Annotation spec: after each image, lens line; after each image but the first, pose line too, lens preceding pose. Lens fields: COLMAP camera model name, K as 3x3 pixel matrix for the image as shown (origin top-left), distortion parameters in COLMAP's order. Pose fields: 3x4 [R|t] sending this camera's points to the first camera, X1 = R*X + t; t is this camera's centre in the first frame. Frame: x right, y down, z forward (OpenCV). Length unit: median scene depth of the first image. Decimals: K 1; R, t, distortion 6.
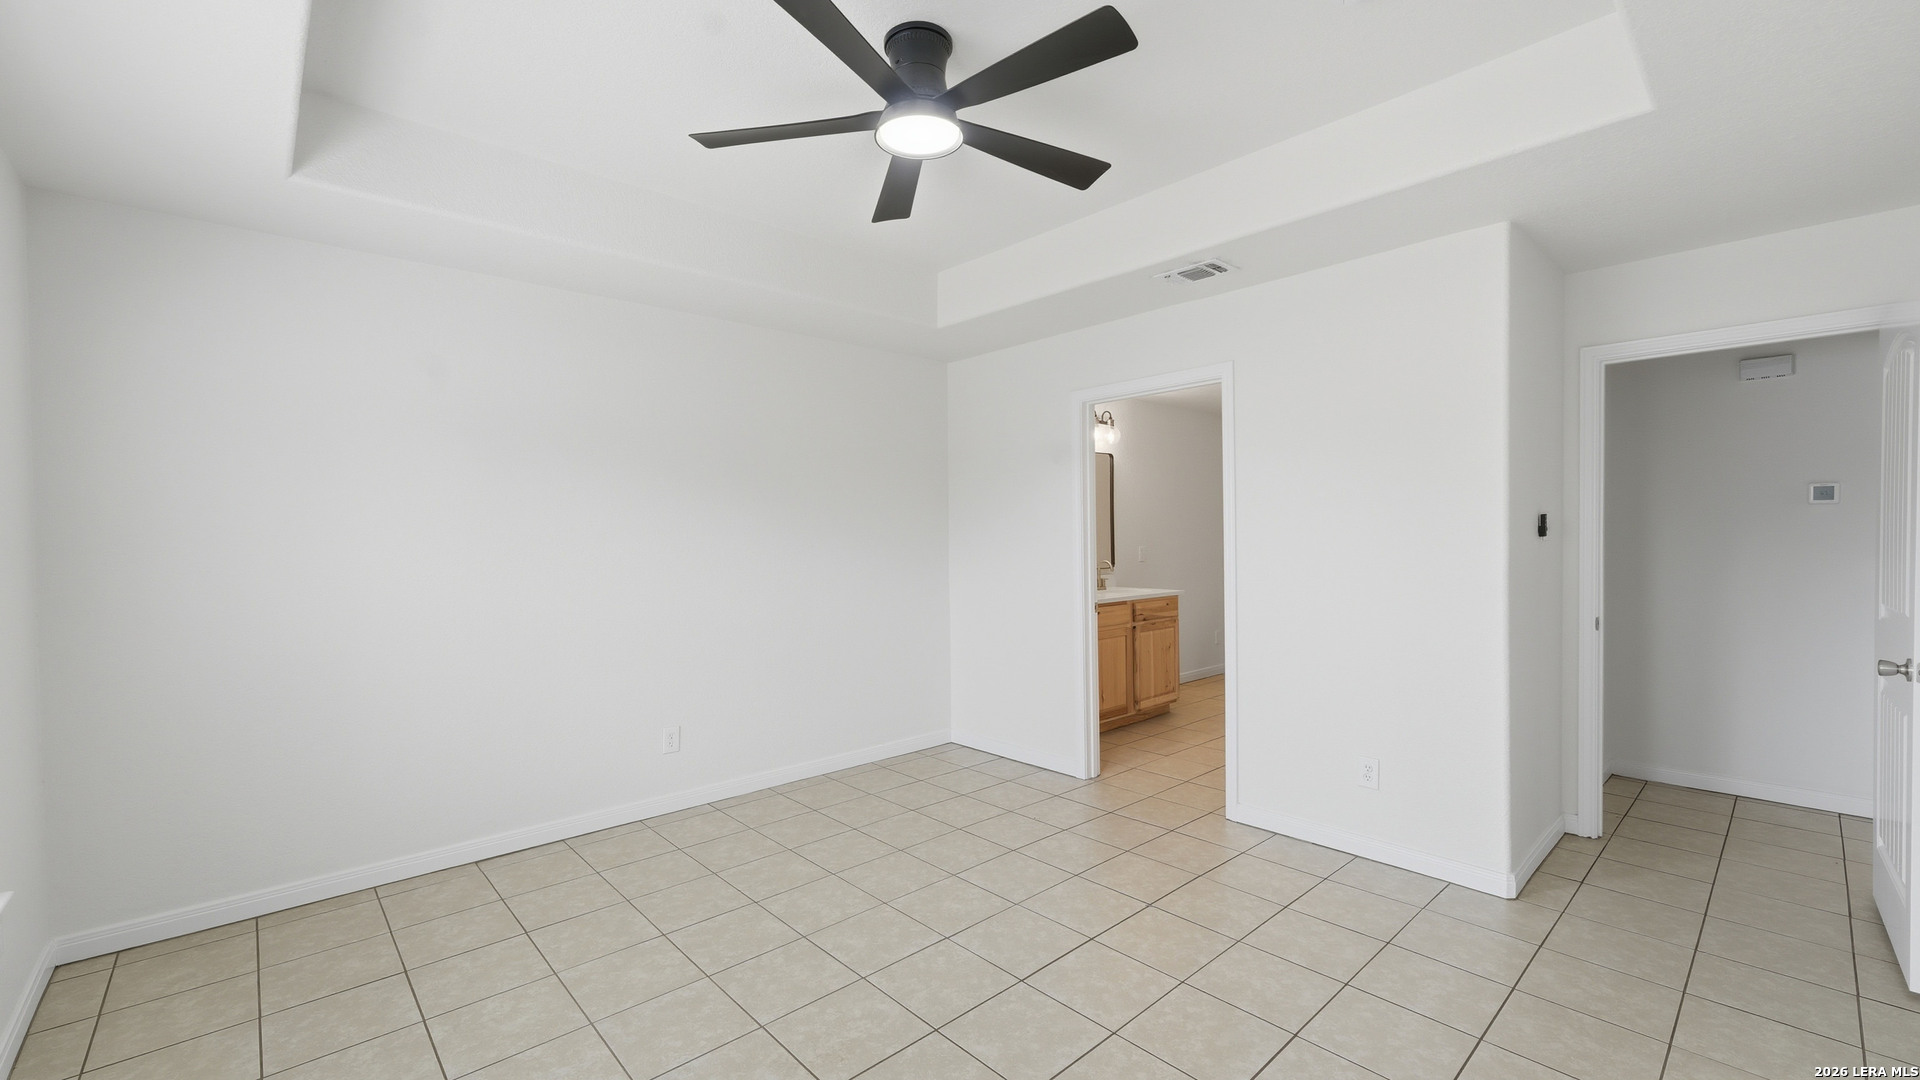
lens RADIAL K [[772.5, 0, 959.3], [0, 772.5, 546.3], [0, 0, 1]] dist [-0.001566, 0.000192]
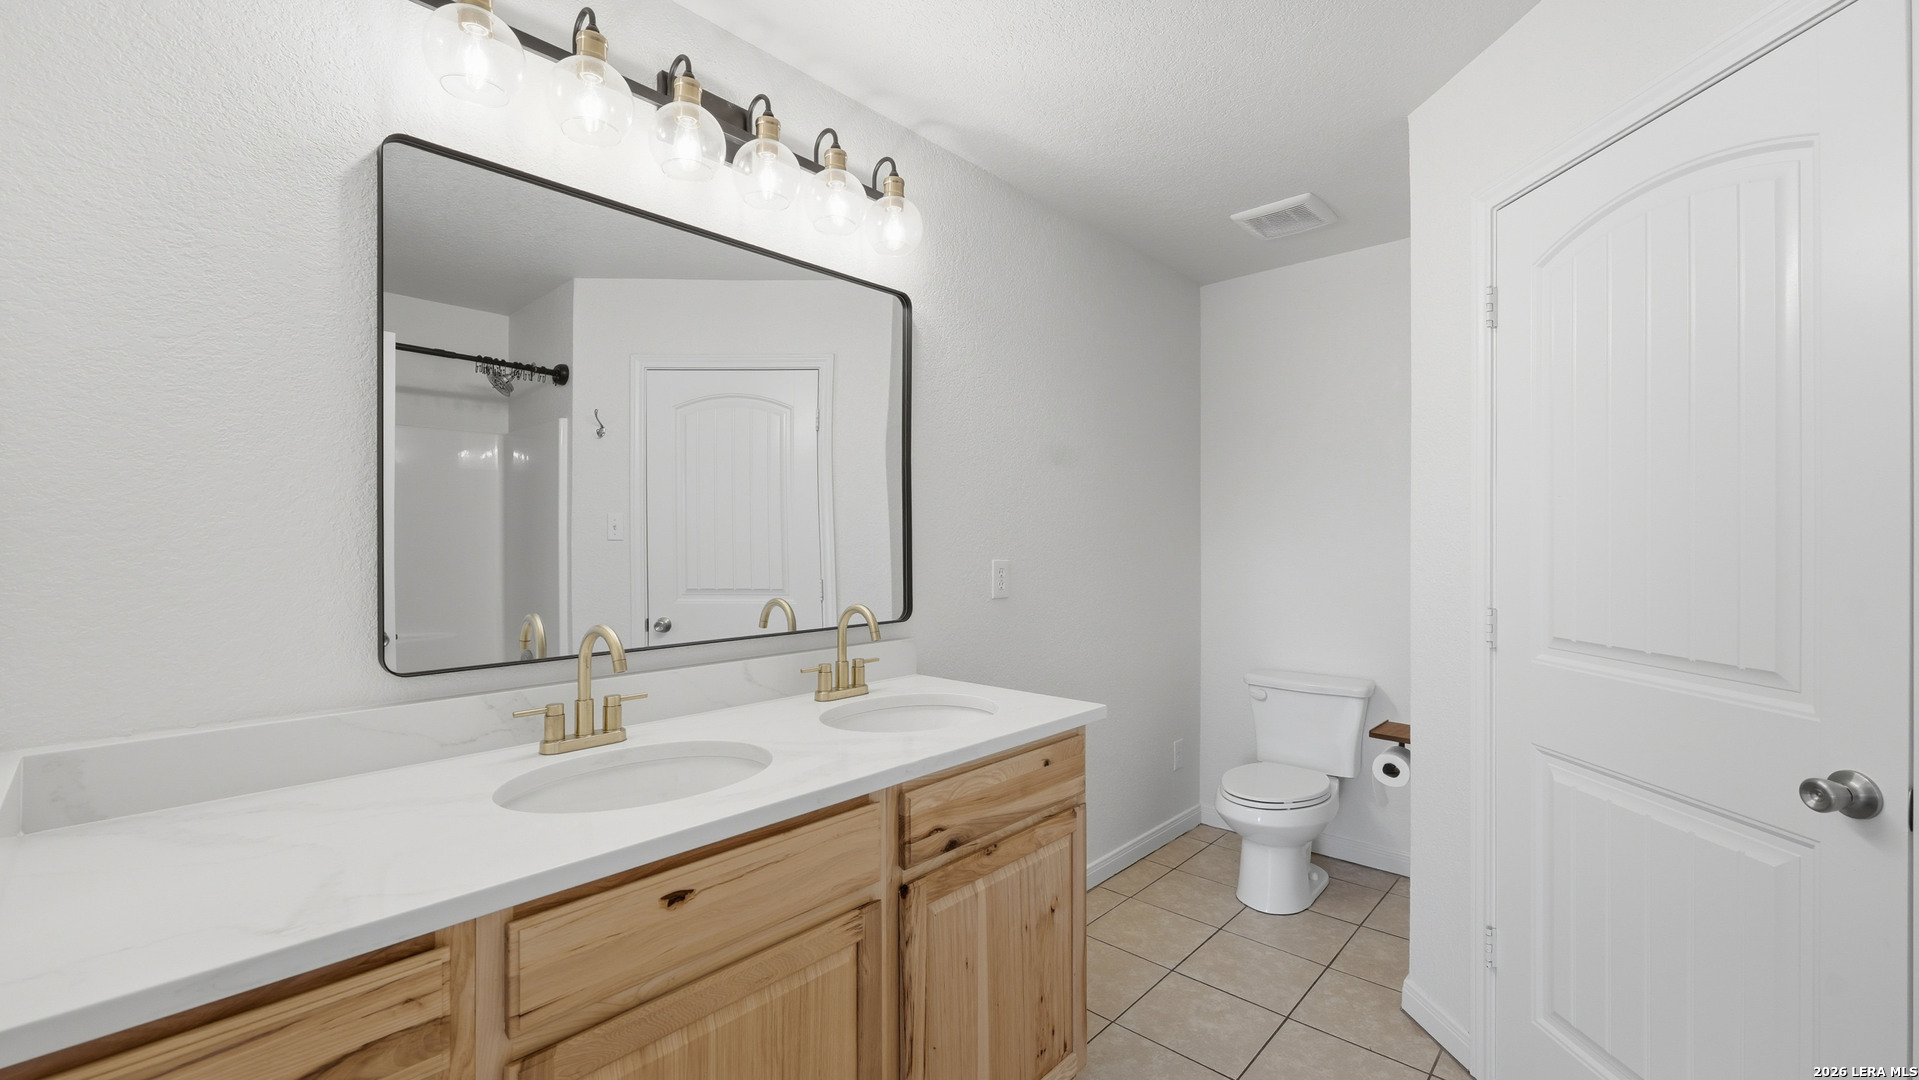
lens RADIAL K [[772.1, 0, 958.8], [0, 772.1, 546.3], [0, 0, 1]] dist [-0.001566, 0.000192]
pose [[0.996810, 0.010075, 0.079168, 0.211599], [-0.009874, 0.999947, -0.002939, -0.005206], [-0.079193, 0.002147, 0.996857, 0.709707]]
